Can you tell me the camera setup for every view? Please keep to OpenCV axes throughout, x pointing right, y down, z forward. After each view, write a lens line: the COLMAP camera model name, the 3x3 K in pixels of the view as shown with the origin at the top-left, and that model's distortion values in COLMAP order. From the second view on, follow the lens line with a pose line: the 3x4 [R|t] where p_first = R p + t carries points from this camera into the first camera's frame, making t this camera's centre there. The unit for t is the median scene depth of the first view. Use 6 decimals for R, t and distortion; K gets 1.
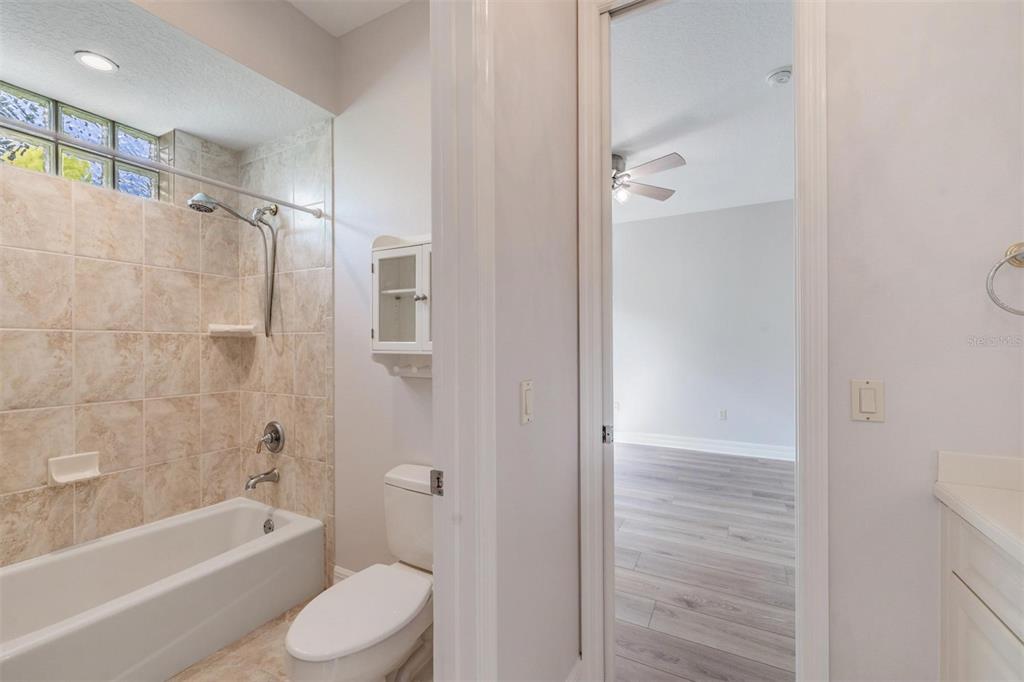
lens RADIAL K [[414.6, 0, 511.5], [0, 414.6, 343.8], [0, 0, 1]] dist [-0.000214, -0.001111]
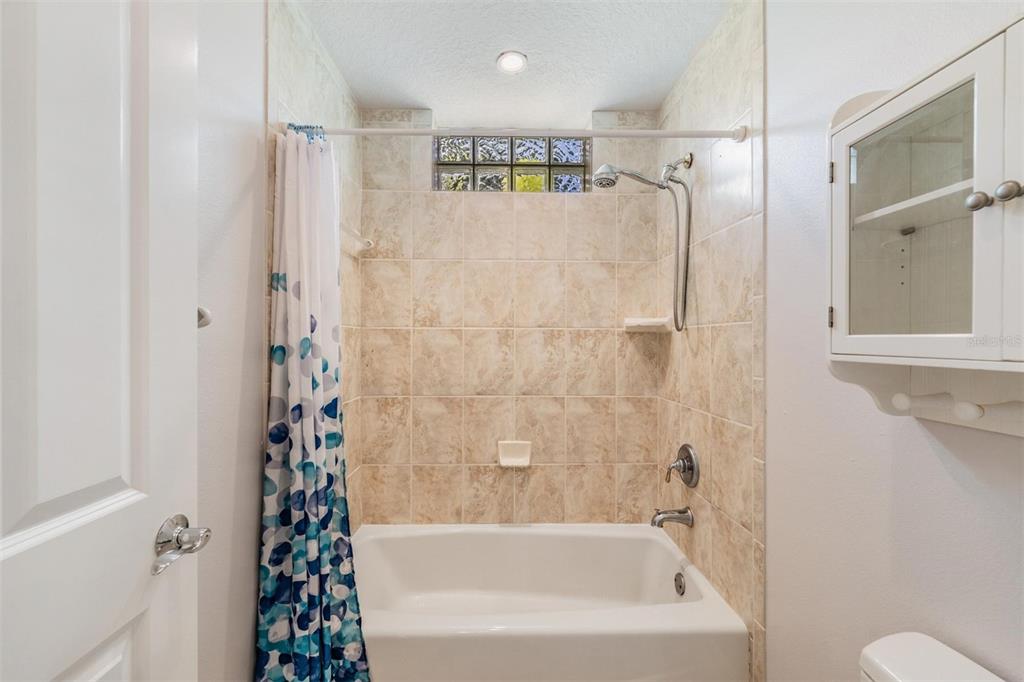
lens RADIAL K [[414.6, 0, 508.3], [0, 414.6, 342.0], [0, 0, 1]] dist [-0.000214, -0.001111]
pose [[0.498920, 0.003371, -0.866641, -0.097150], [-0.001453, 0.999994, 0.003053, 0.001299], [0.866647, -0.000264, 0.498922, 0.382359]]
